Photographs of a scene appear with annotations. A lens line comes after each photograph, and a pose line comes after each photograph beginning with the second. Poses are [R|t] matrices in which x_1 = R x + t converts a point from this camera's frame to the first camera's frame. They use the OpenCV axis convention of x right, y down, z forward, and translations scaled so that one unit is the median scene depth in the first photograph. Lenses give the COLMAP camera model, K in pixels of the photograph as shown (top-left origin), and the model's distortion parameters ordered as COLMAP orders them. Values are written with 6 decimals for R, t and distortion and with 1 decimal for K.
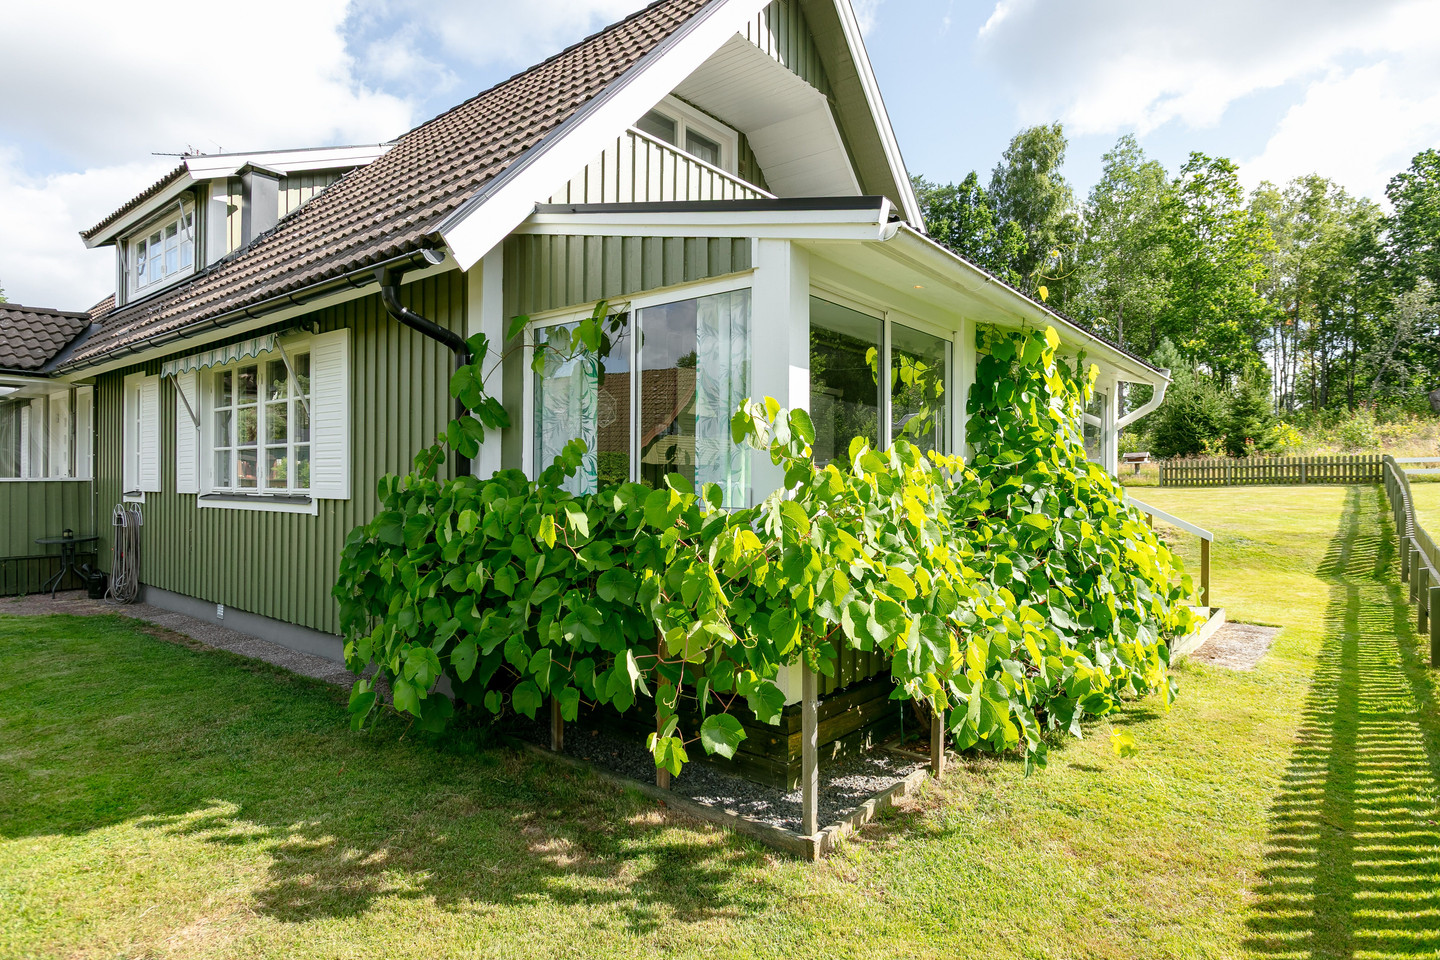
lens RADIAL K [[779.1, 0, 723.6], [0, 779.1, 473.5], [0, 0, 1]] dist [0.045037, -0.000121]
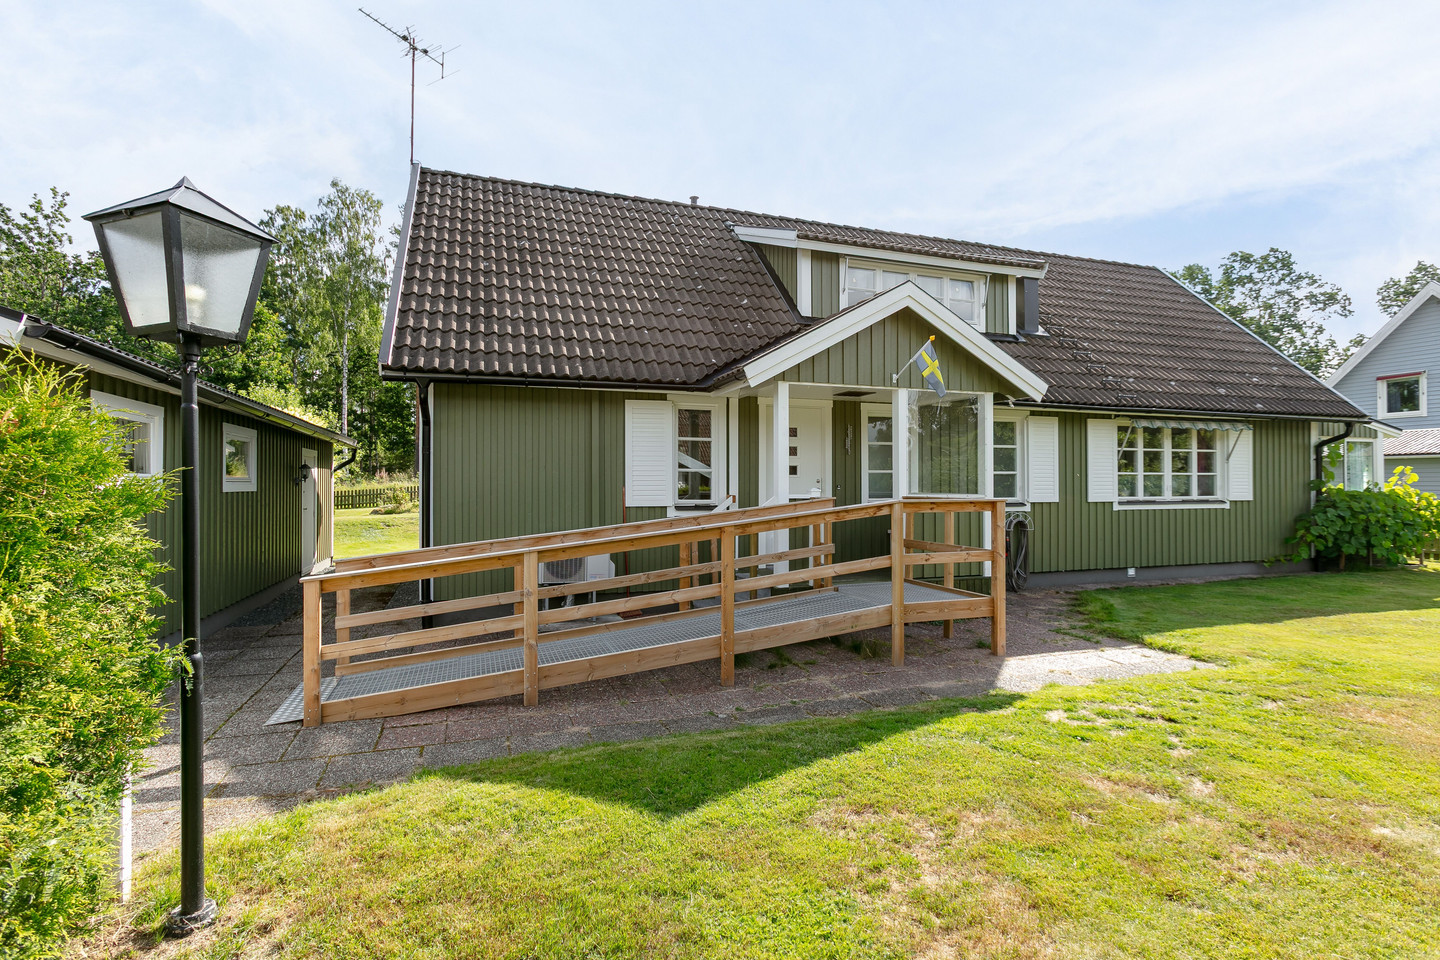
lens RADIAL K [[700.1, 0, 715.5], [0, 700.1, 479.2], [0, 0, 1]] dist [0.000307, 0.001095]
pose [[0.535860, 0.008527, 0.844264, -3.806822], [-0.003264, 0.999962, -0.008028, -0.008651], [-0.844301, 0.001546, 0.535867, 1.554233]]
